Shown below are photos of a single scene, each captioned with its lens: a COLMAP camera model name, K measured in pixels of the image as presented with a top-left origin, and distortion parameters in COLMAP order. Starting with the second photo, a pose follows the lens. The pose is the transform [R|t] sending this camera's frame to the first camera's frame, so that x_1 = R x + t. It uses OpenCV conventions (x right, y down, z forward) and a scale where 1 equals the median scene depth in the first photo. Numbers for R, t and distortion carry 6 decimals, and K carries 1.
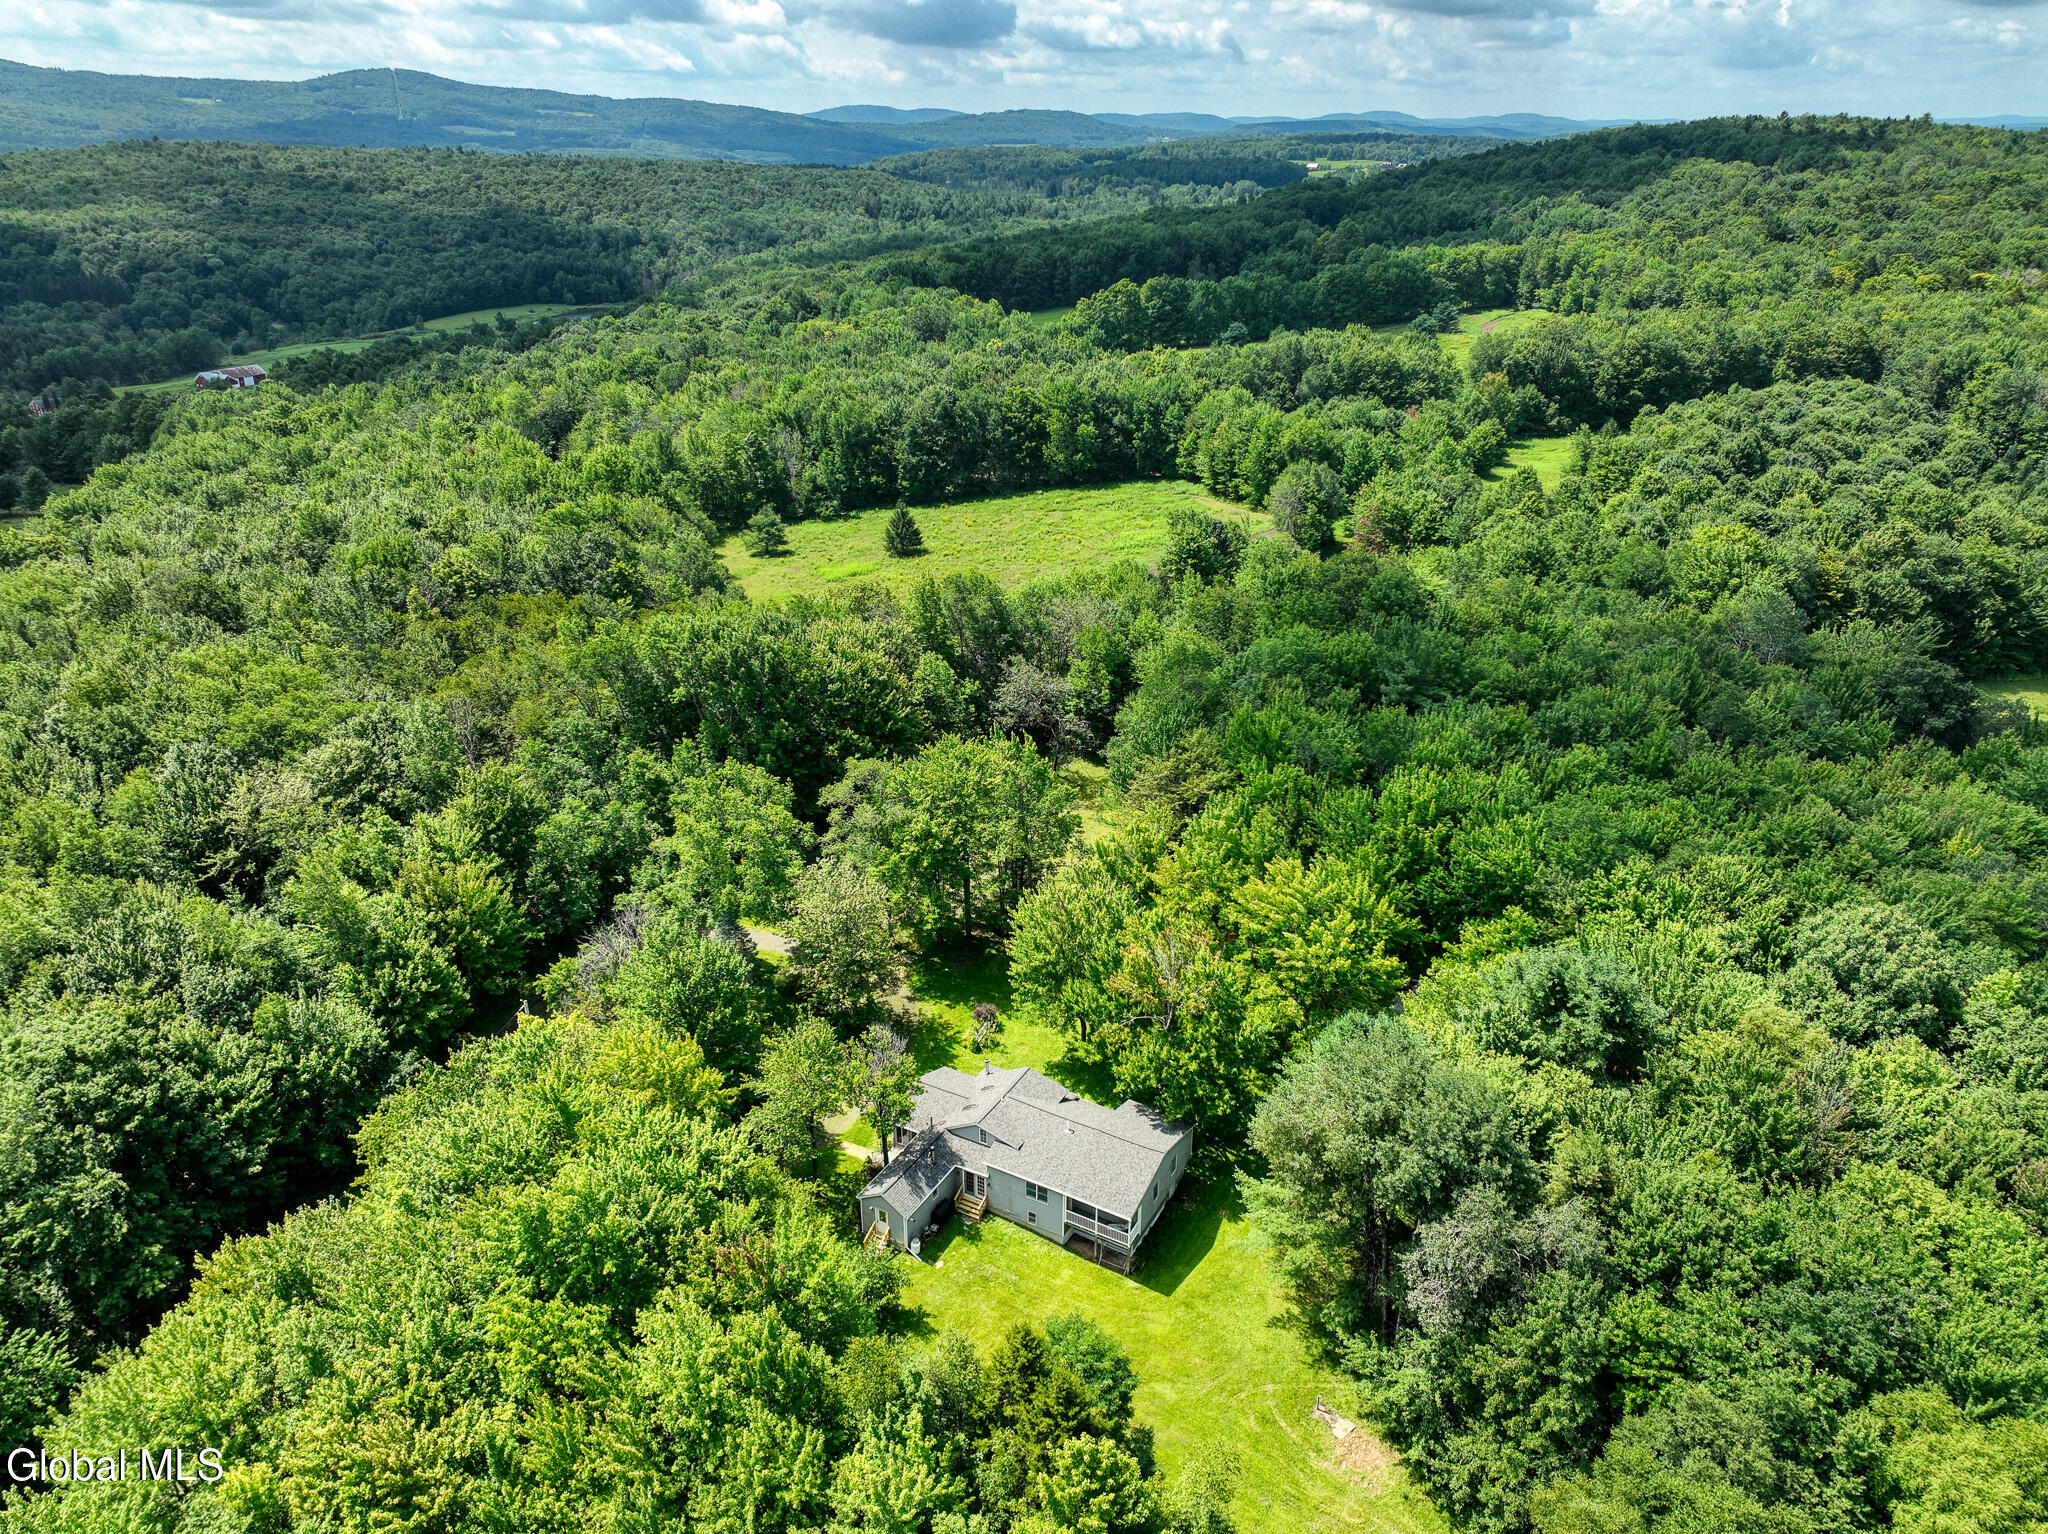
lens RADIAL K [[1434.2, 0, 1032.3], [0, 1434.2, 776.2], [0, 0, 1]] dist [-0.001623, 0.017500]
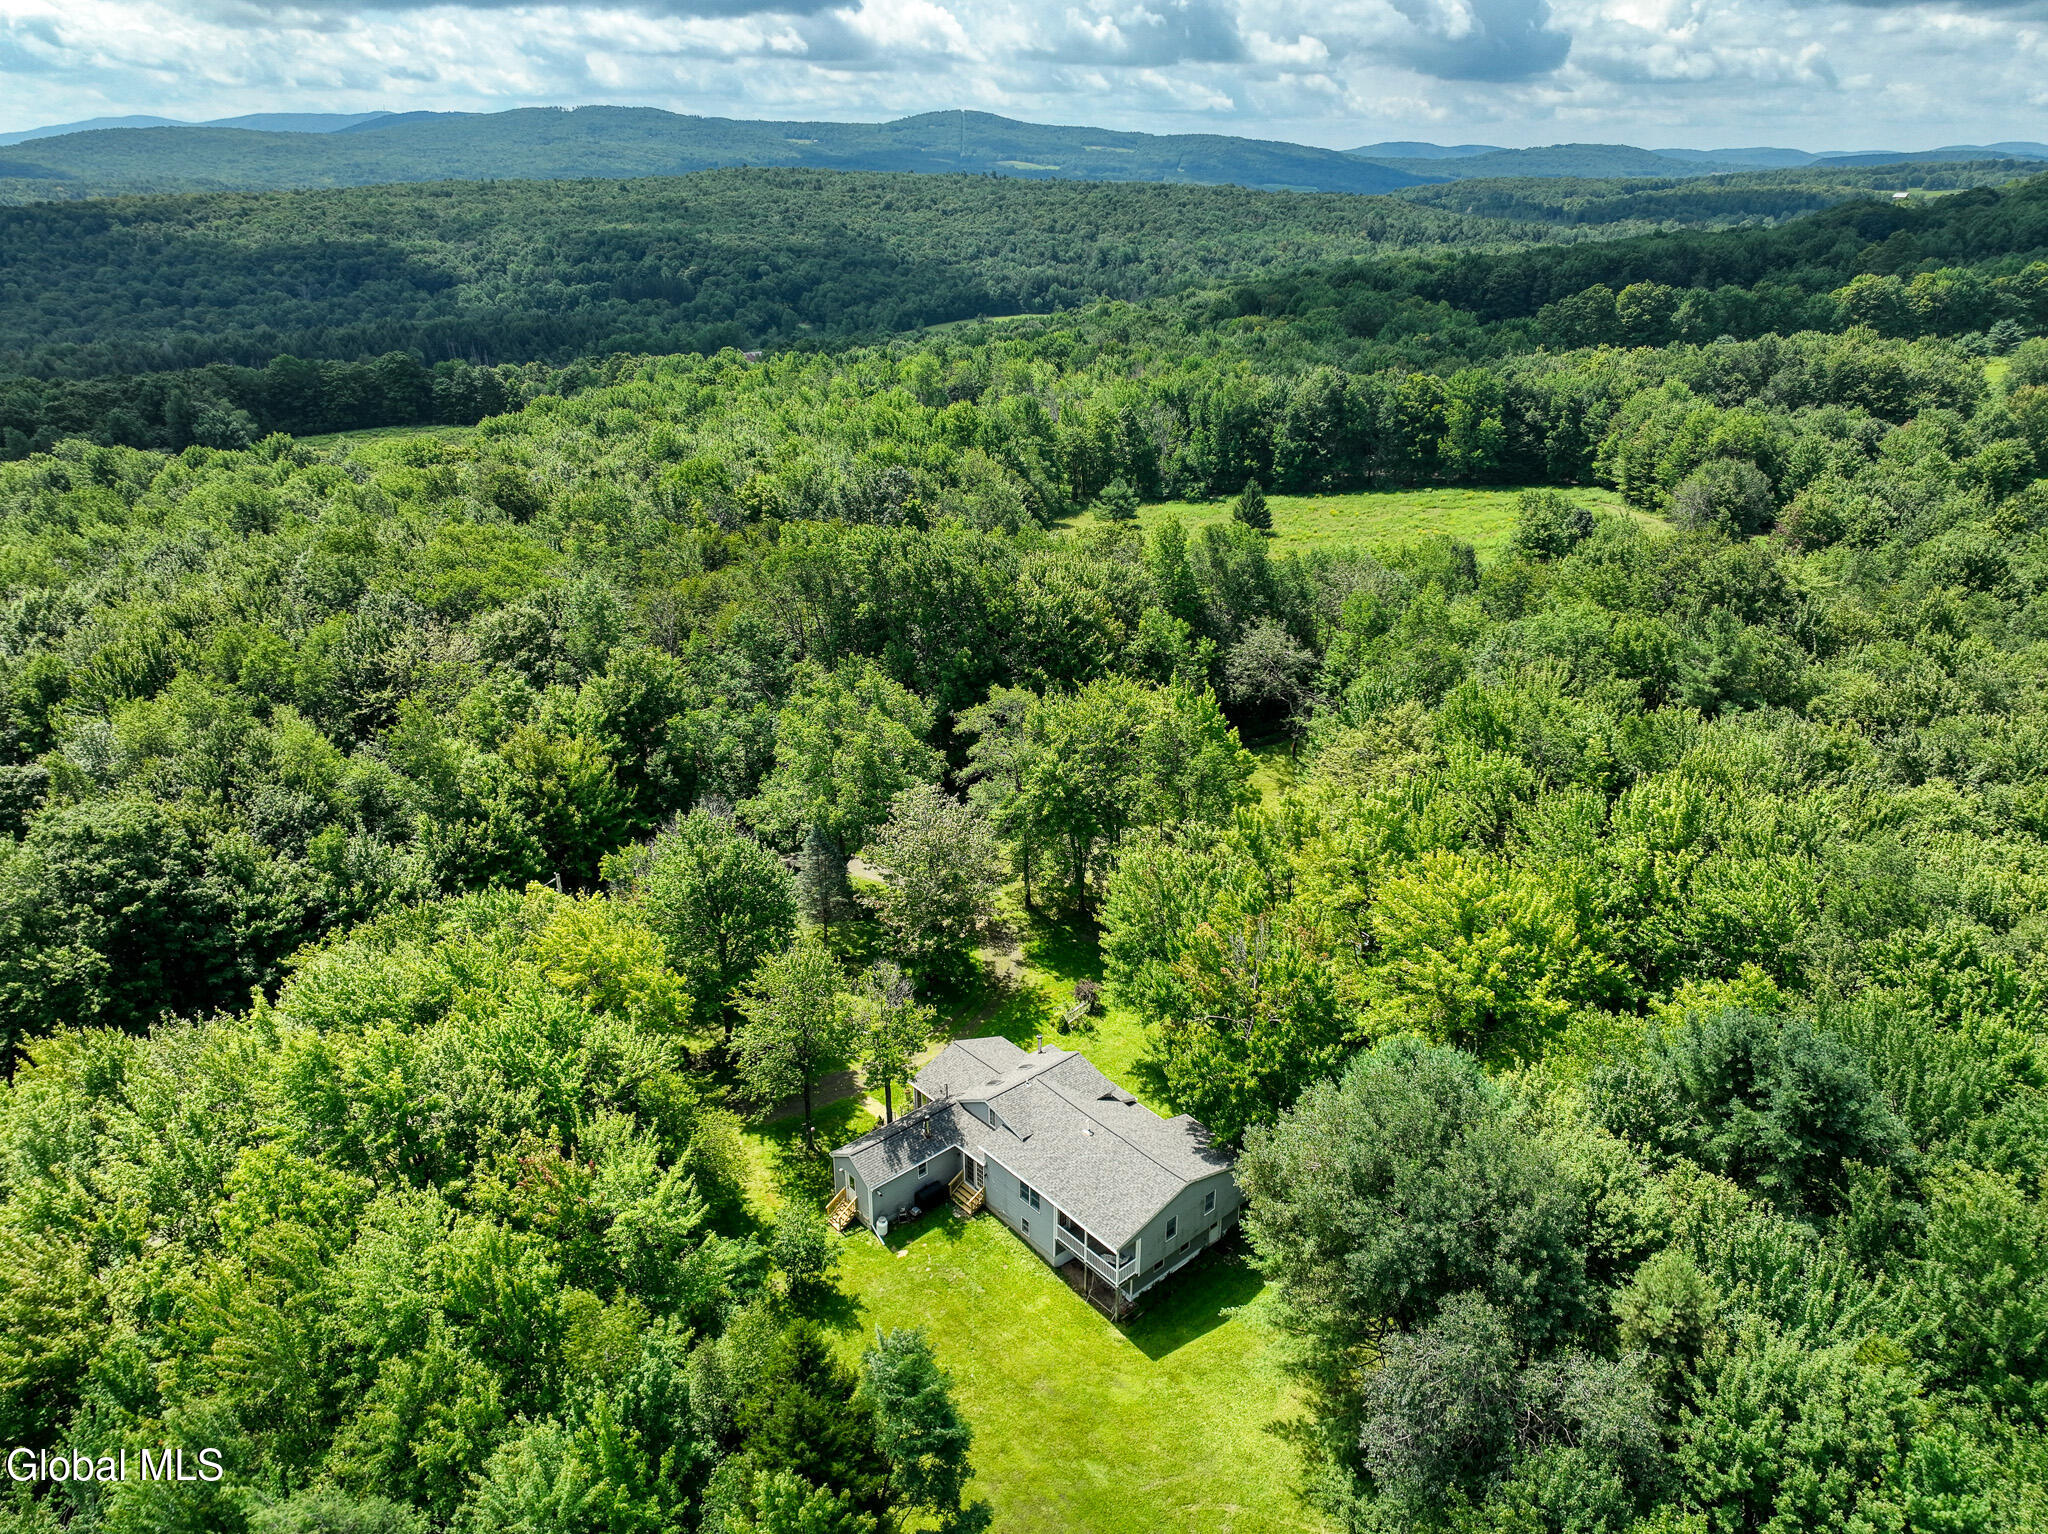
lens RADIAL K [[1434.2, 0, 1032.3], [0, 1434.2, 776.2], [0, 0, 1]] dist [-0.001623, 0.017500]
pose [[0.942230, 0.131264, -0.308177, 0.144751], [-0.138395, 0.990376, -0.001297, 0.034548], [0.305041, 0.043872, 0.951328, 0.135157]]
